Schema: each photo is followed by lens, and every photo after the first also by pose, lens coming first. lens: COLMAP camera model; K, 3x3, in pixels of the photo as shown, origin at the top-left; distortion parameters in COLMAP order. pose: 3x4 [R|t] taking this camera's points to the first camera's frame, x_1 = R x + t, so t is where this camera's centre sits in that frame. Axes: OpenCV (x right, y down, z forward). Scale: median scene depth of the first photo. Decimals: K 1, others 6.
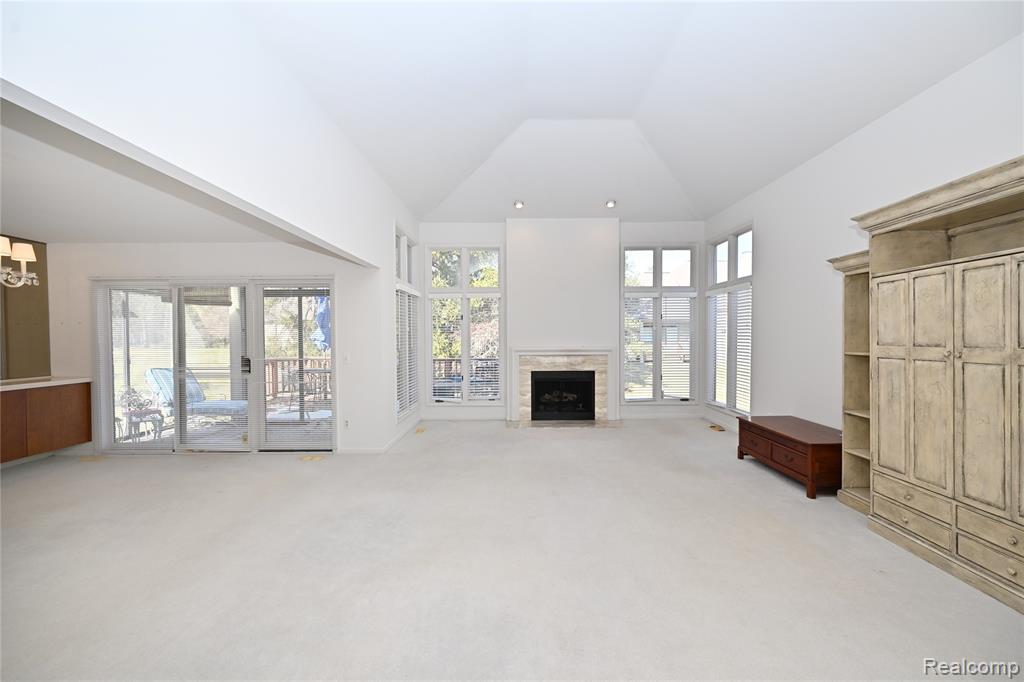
lens RADIAL K [[399.6, 0, 516.6], [0, 399.6, 343.5], [0, 0, 1]] dist [0.001113, 0.000148]
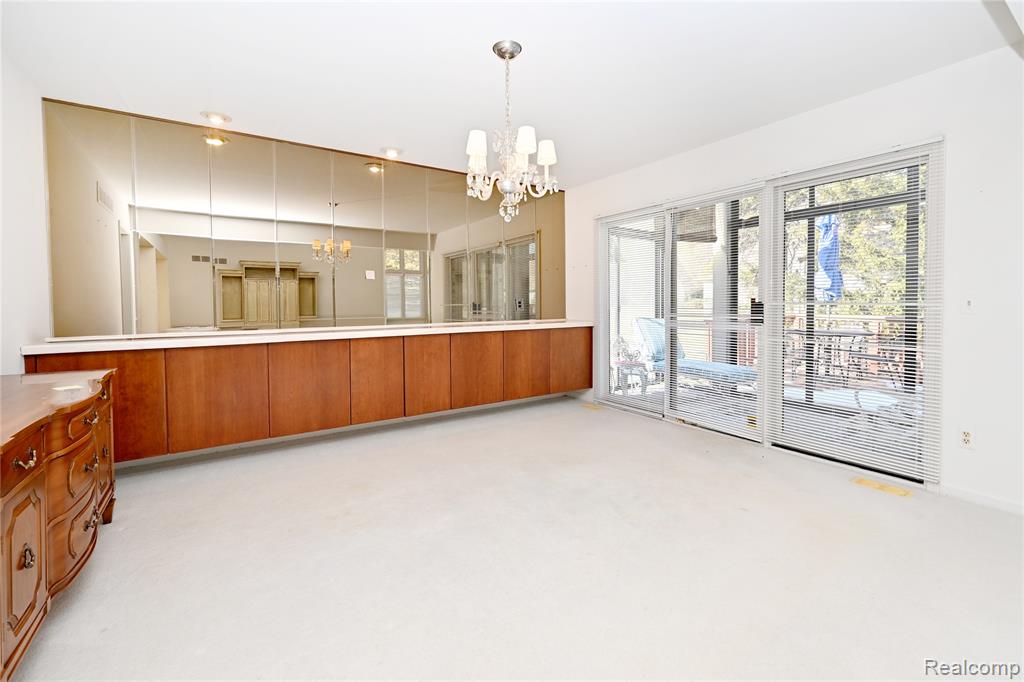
lens RADIAL K [[436.6, 0, 515.2], [0, 436.6, 314.3], [0, 0, 1]] dist [0.000356, -0.000005]
pose [[0.561034, 0.024430, -0.827432, -0.269241], [-0.010084, 0.999692, 0.022678, 0.040272], [0.827731, -0.004379, 0.561108, 0.229164]]
